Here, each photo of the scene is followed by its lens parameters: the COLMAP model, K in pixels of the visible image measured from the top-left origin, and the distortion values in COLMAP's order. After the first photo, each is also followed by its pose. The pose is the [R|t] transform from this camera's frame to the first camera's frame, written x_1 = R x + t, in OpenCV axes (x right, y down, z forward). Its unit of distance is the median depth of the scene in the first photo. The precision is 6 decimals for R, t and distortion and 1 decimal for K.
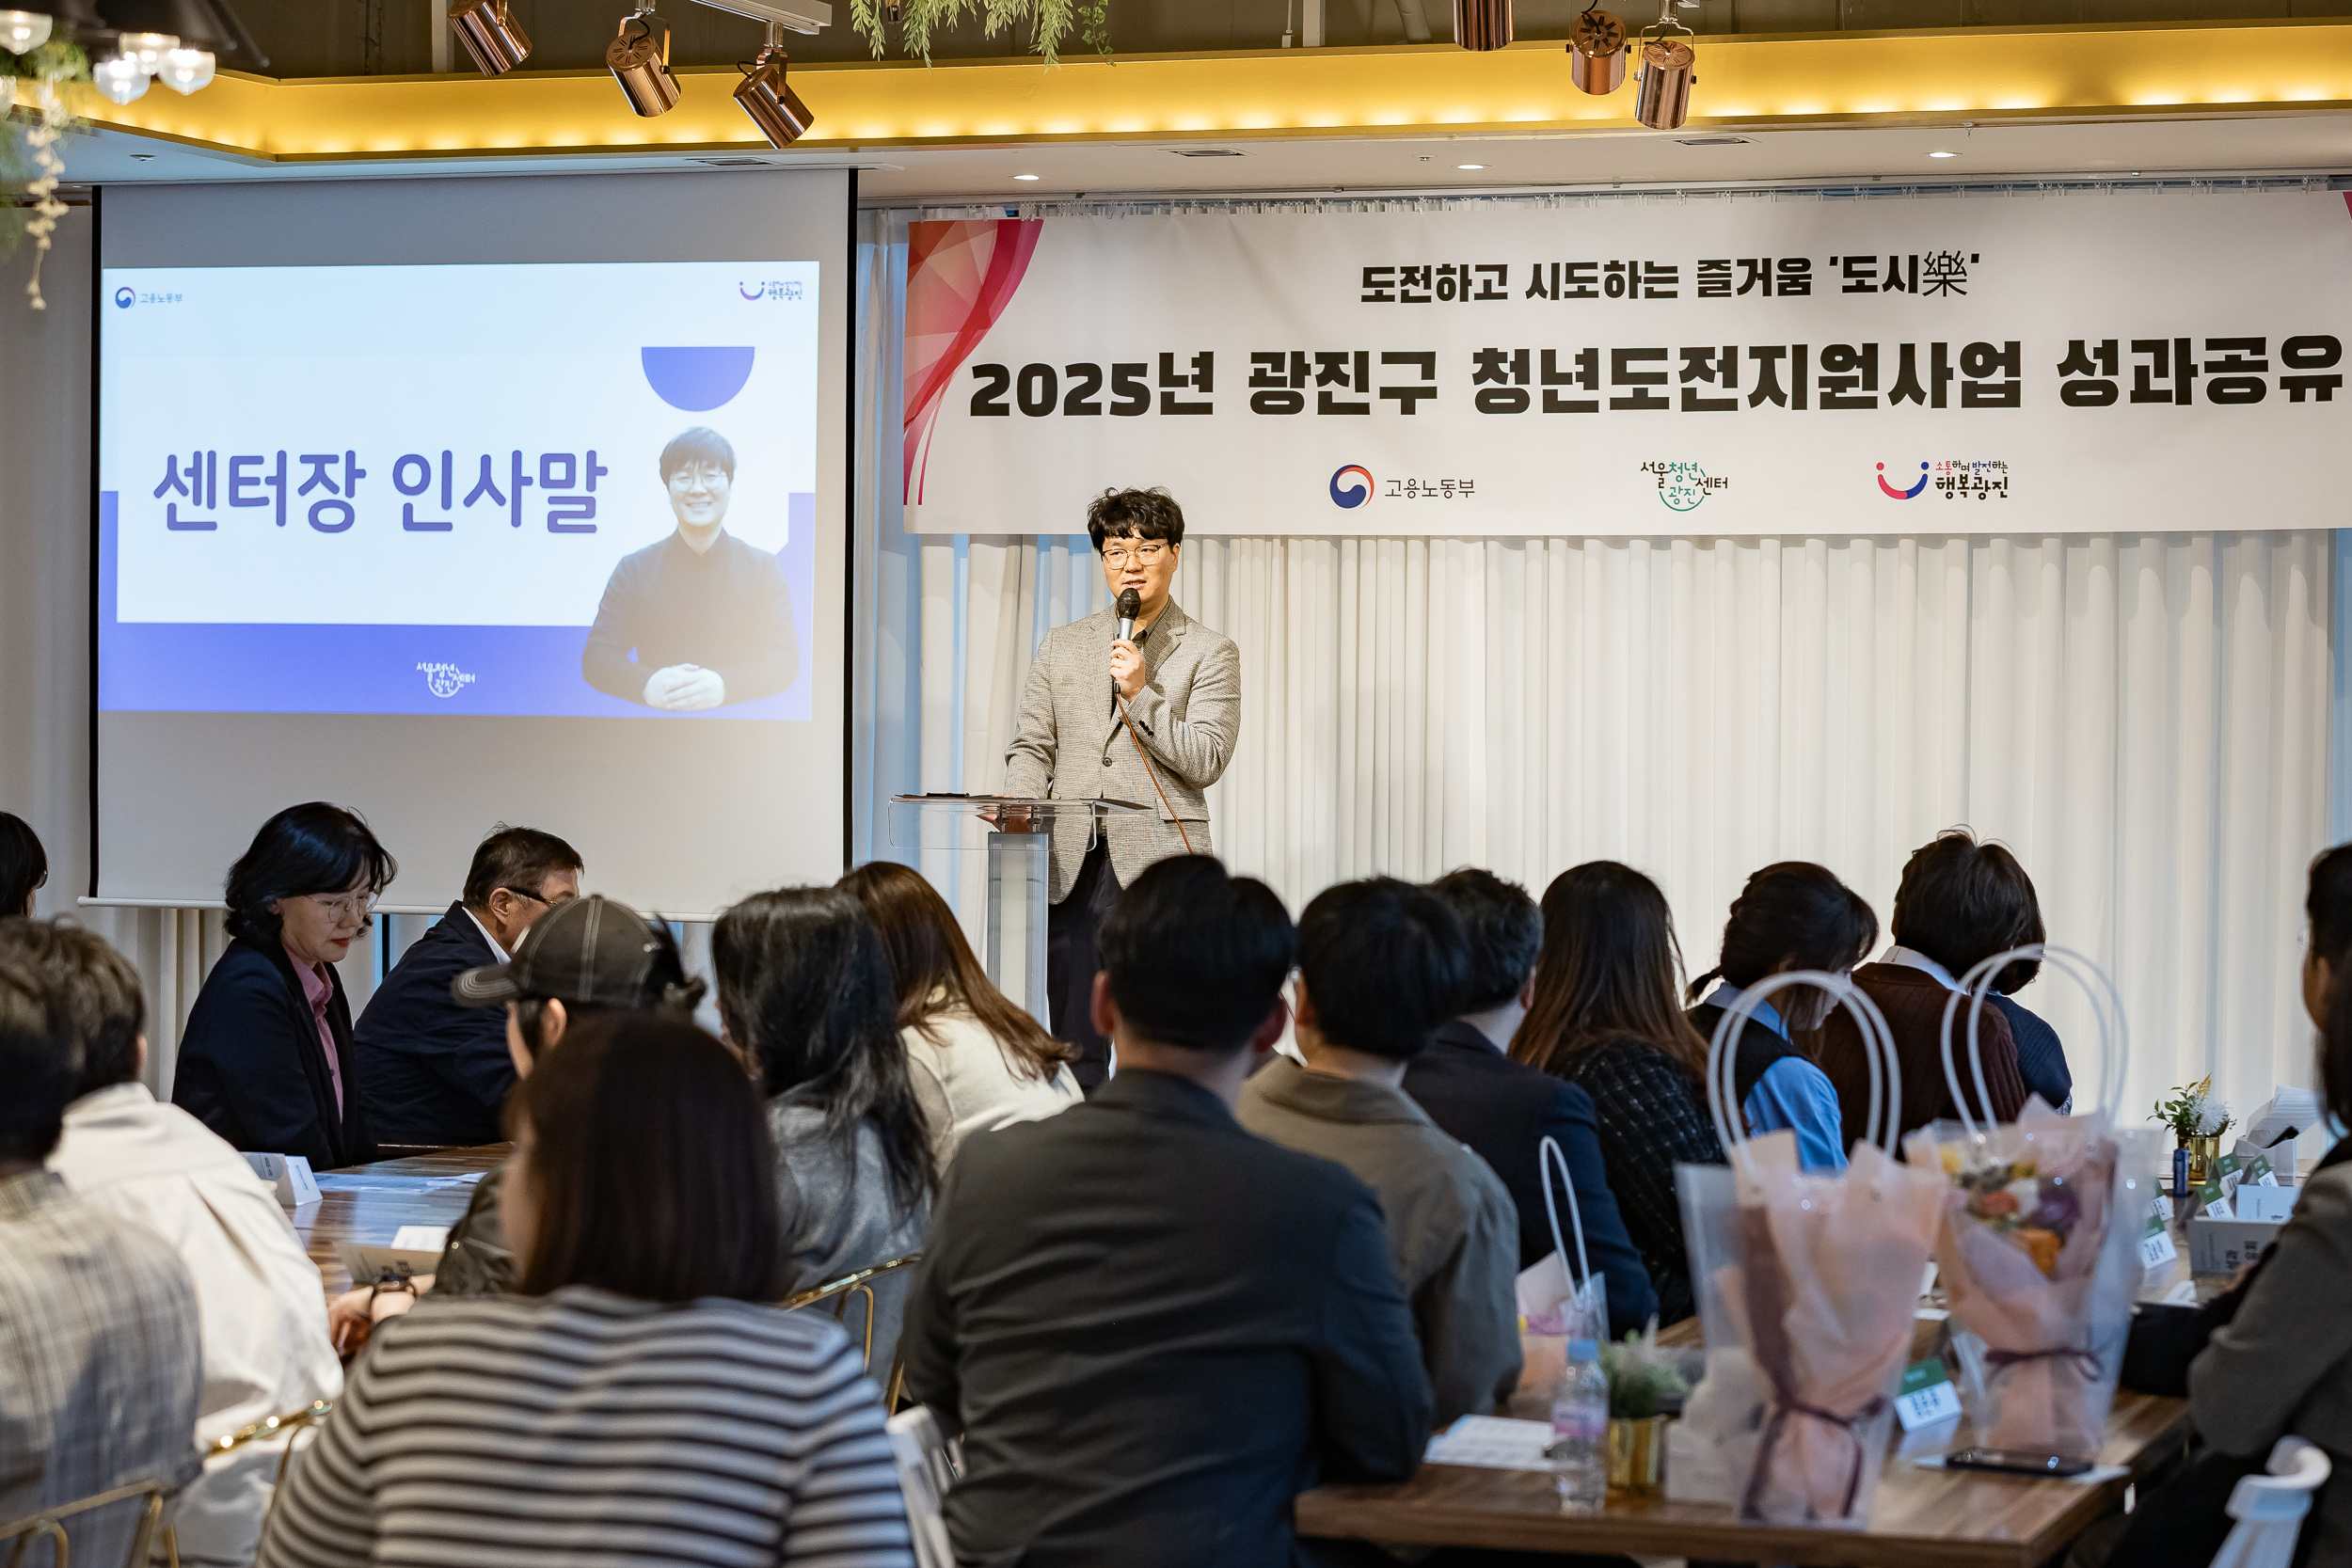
lens RADIAL K [[5518.3, 0, 1177.4], [0, 5518.3, 774.8], [0, 0, 1]] dist [-0.105017, 0.000000]
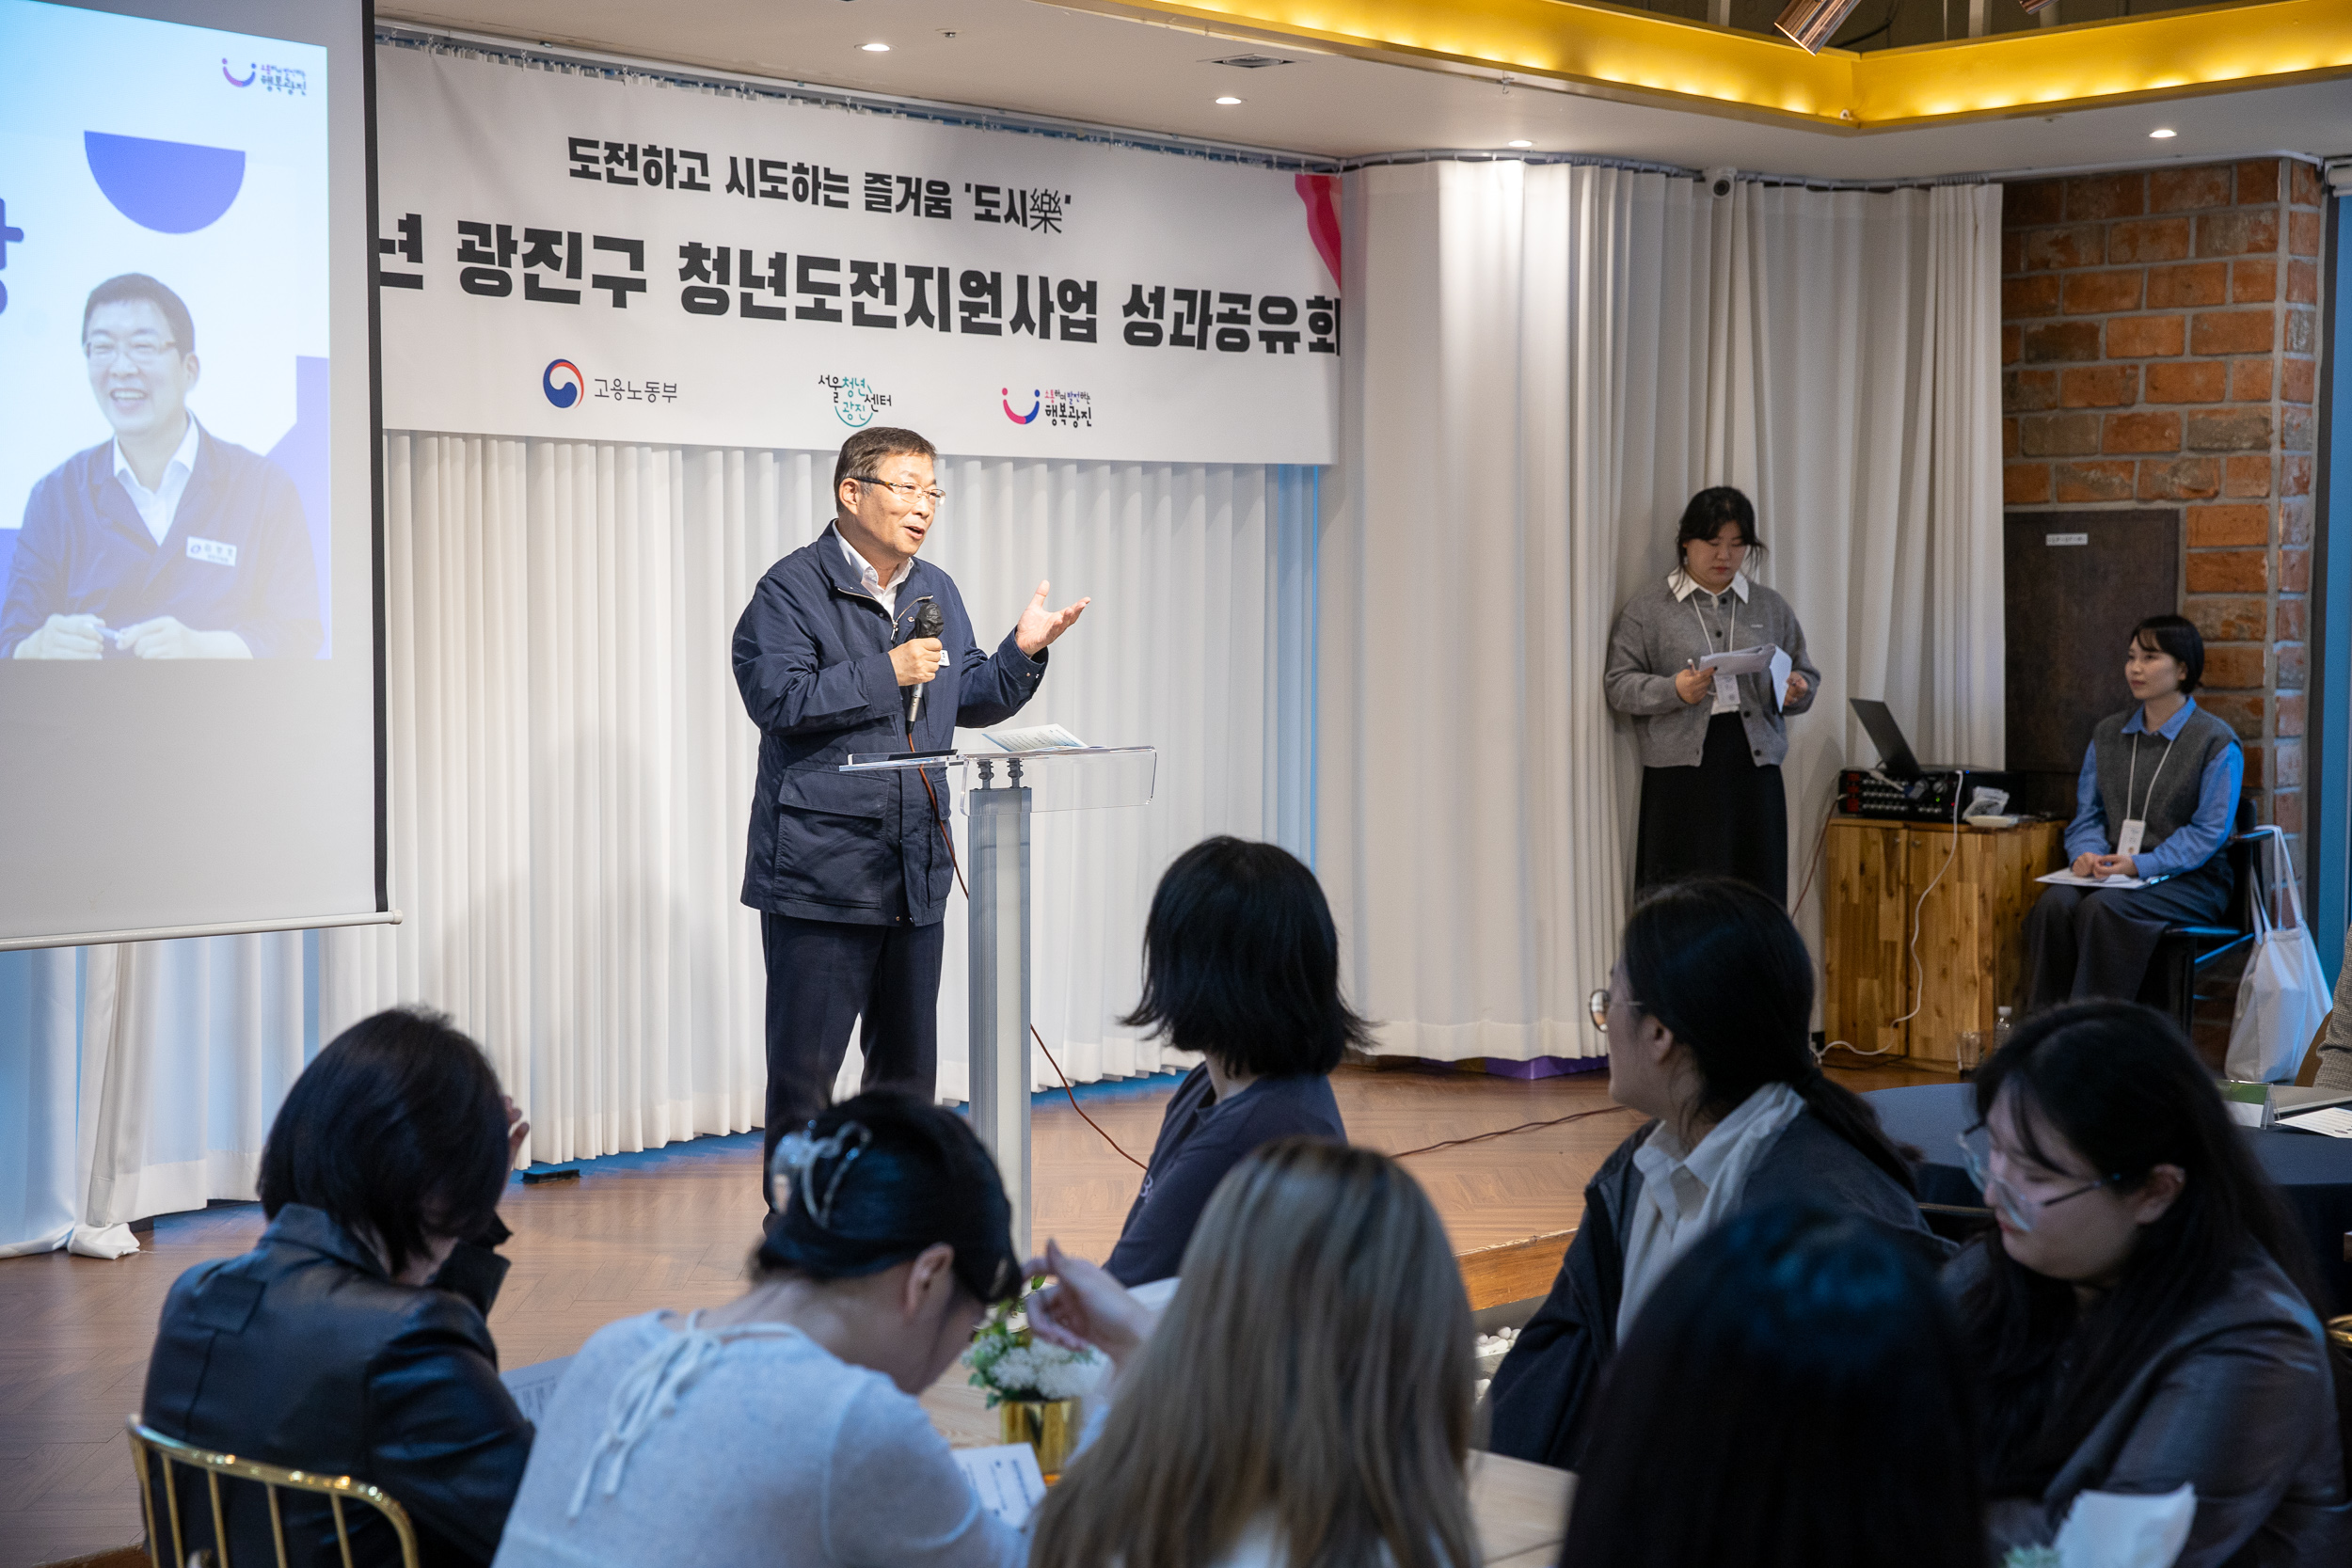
lens RADIAL K [[3383.4, 0, 1158.1], [0, 3383.4, 804.4], [0, 0, 1]] dist [0.116481, 0.000000]
pose [[0.425387, -0.062417, 0.902857, -0.440427], [0.016737, 0.997991, 0.061108, -0.016341], [-0.904857, -0.010884, 0.425577, 0.687909]]
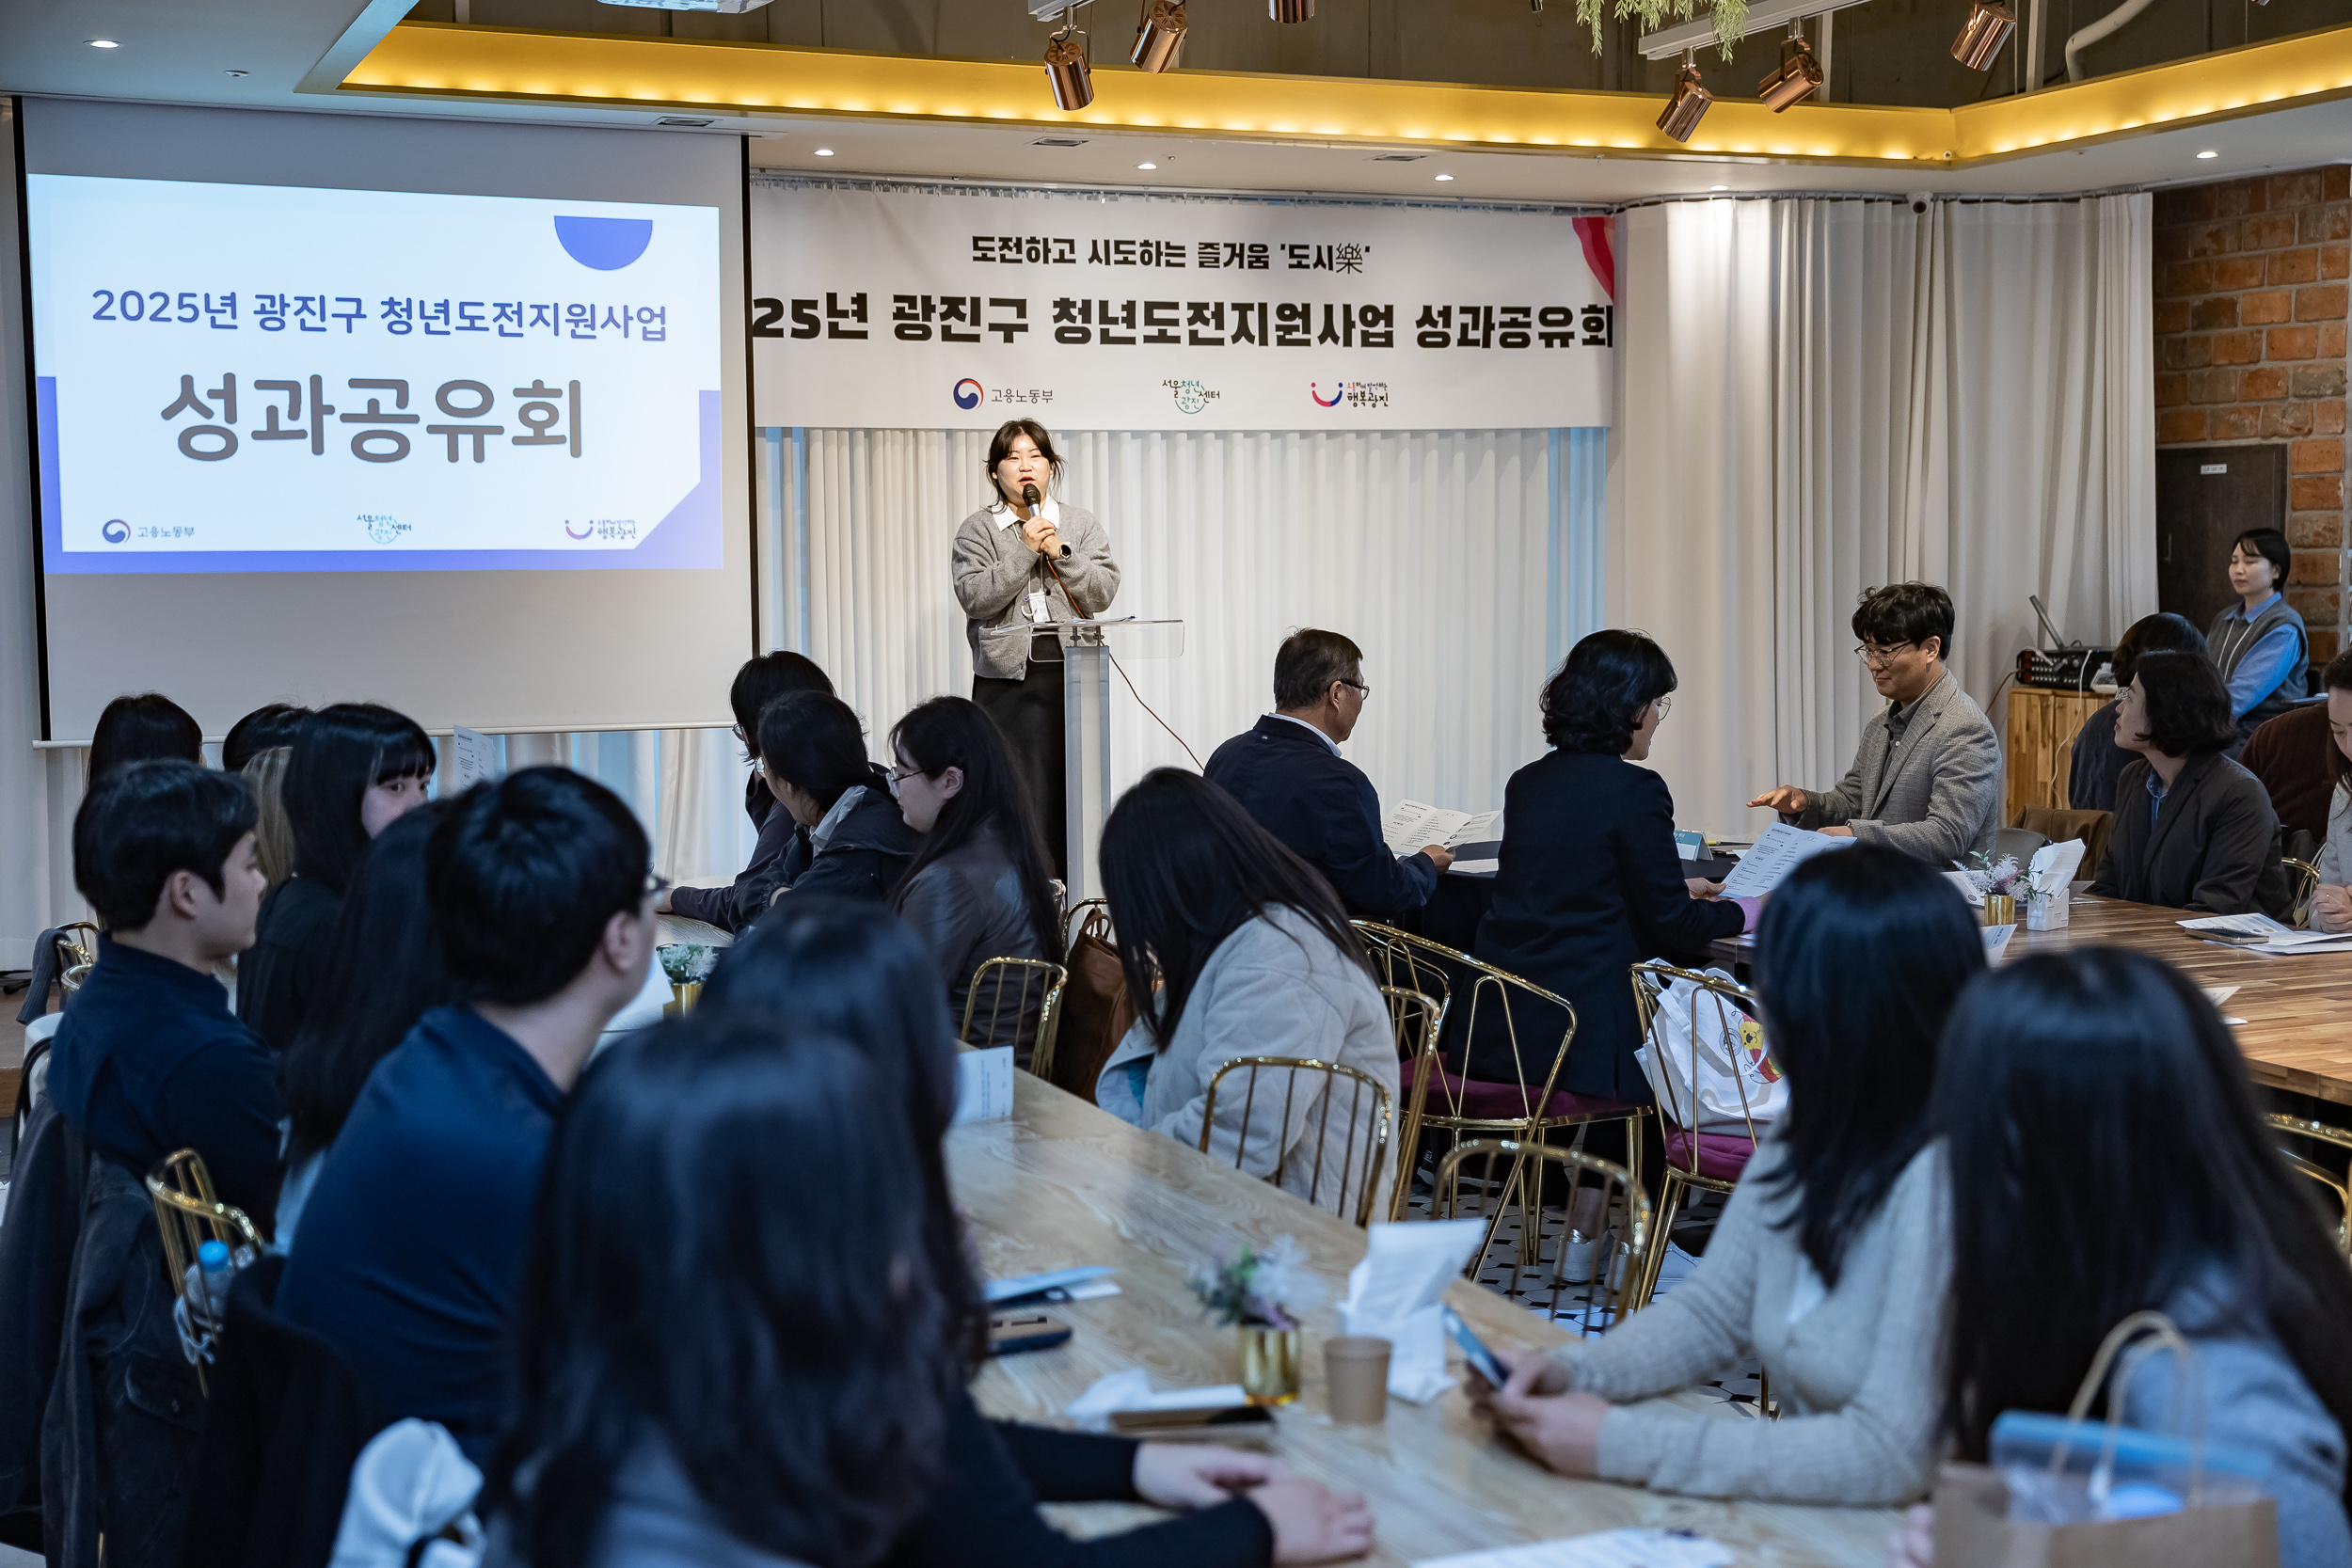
lens RADIAL K [[2963.2, 0, 1164.3], [0, 2963.2, 784.6], [0, 0, 1]] dist [0.043412, 0.000000]
pose [[0.737566, -0.071902, 0.671436, -0.455092], [0.028439, 0.996740, 0.075497, -0.008735], [-0.674676, -0.036589, 0.737207, 0.412394]]
